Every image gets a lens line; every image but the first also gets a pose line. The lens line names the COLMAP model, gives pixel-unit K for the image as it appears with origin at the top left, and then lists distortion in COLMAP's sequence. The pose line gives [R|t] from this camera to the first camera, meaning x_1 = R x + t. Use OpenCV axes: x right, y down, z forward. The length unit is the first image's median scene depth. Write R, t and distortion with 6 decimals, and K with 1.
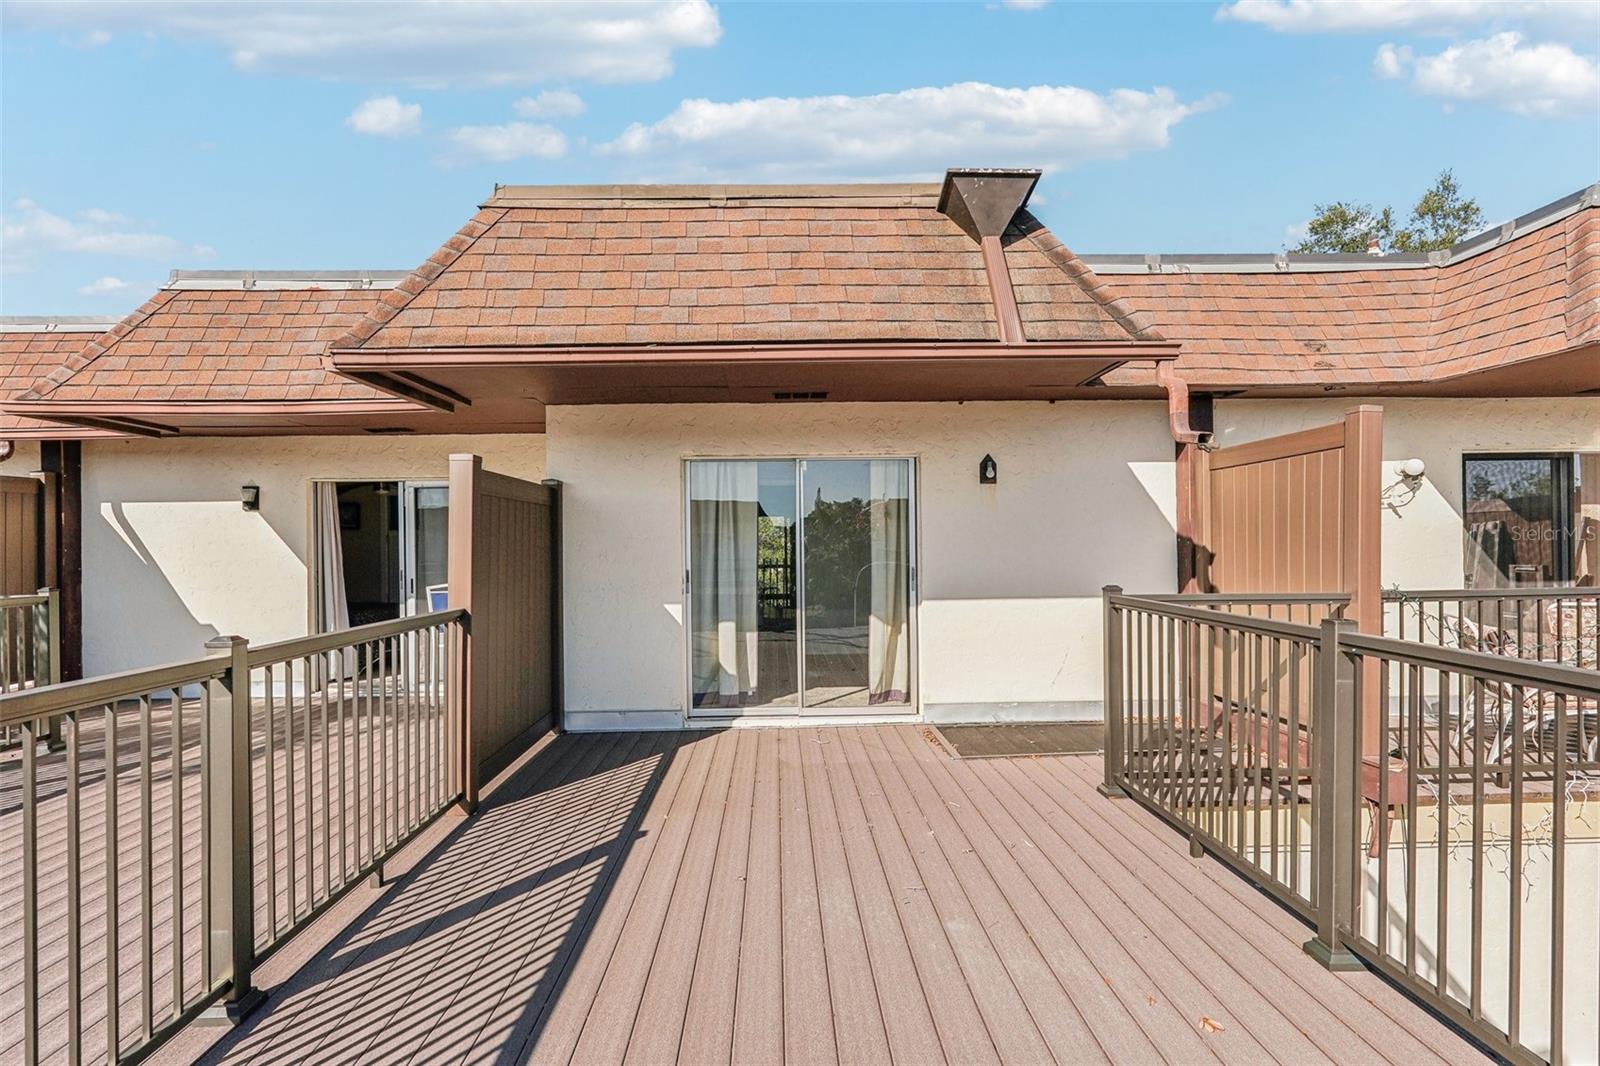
lens RADIAL K [[825.7, 0, 796.5], [0, 825.7, 540.6], [0, 0, 1]] dist [-0.009789, 0.006224]
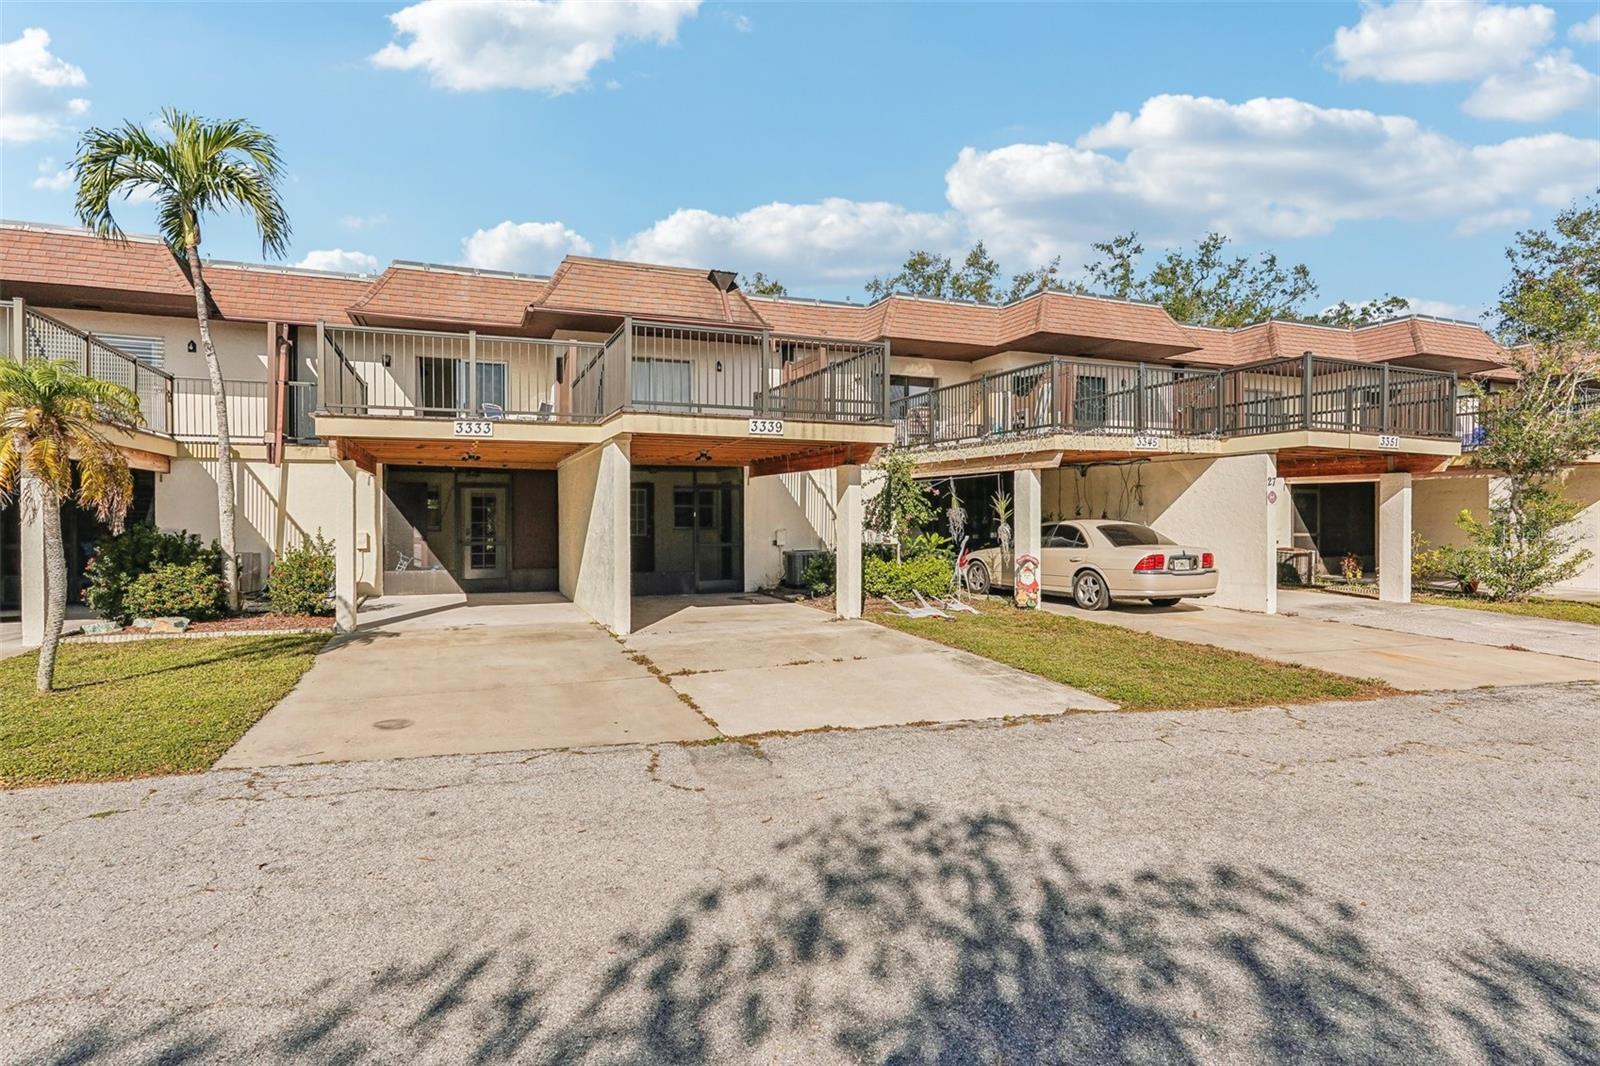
lens RADIAL K [[825.7, 0, 793.9], [0, 825.7, 525.7], [0, 0, 1]] dist [-0.009789, 0.006224]
pose [[0.935433, 0.006195, 0.353448, -0.544741], [-0.010728, 0.999883, 0.010867, 0.444580], [-0.353340, -0.013957, 0.935391, -1.814296]]
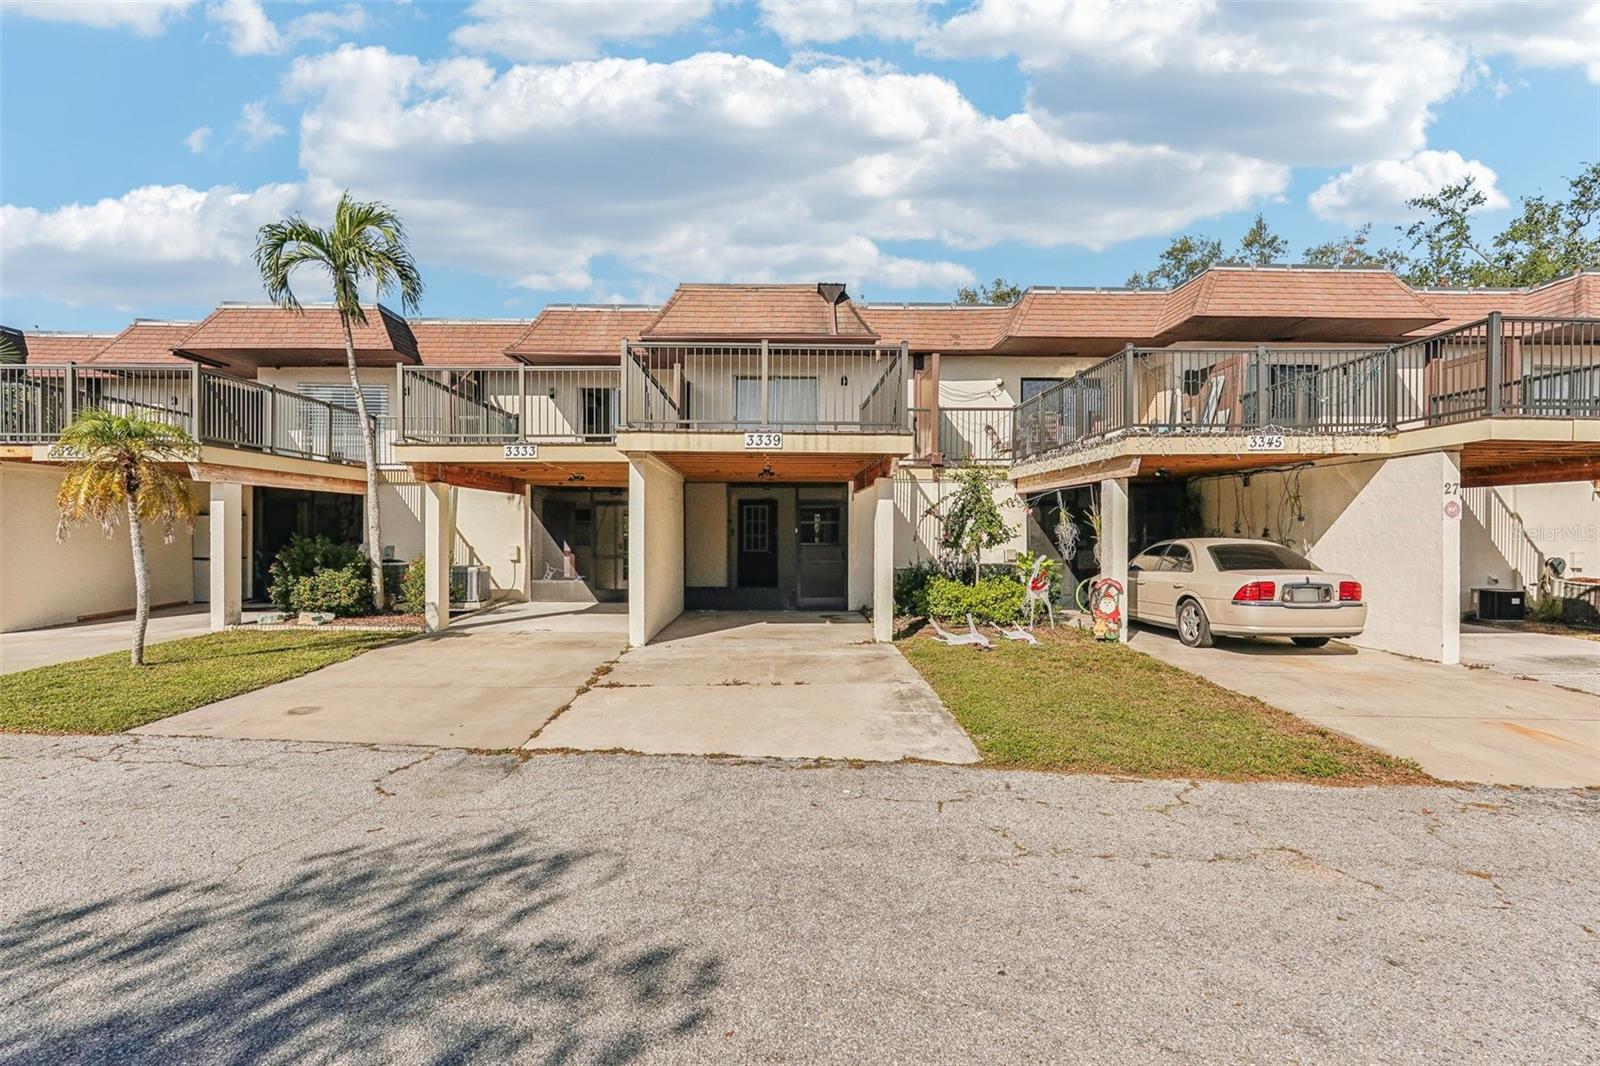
lens RADIAL K [[825.7, 0, 796.5], [0, 825.7, 542.3], [0, 0, 1]] dist [-0.009789, 0.006224]
pose [[0.999901, 0.013983, -0.001856, 0.091388], [-0.013954, 0.999794, 0.014738, 0.438921], [0.002062, -0.014711, 0.999890, -1.862654]]
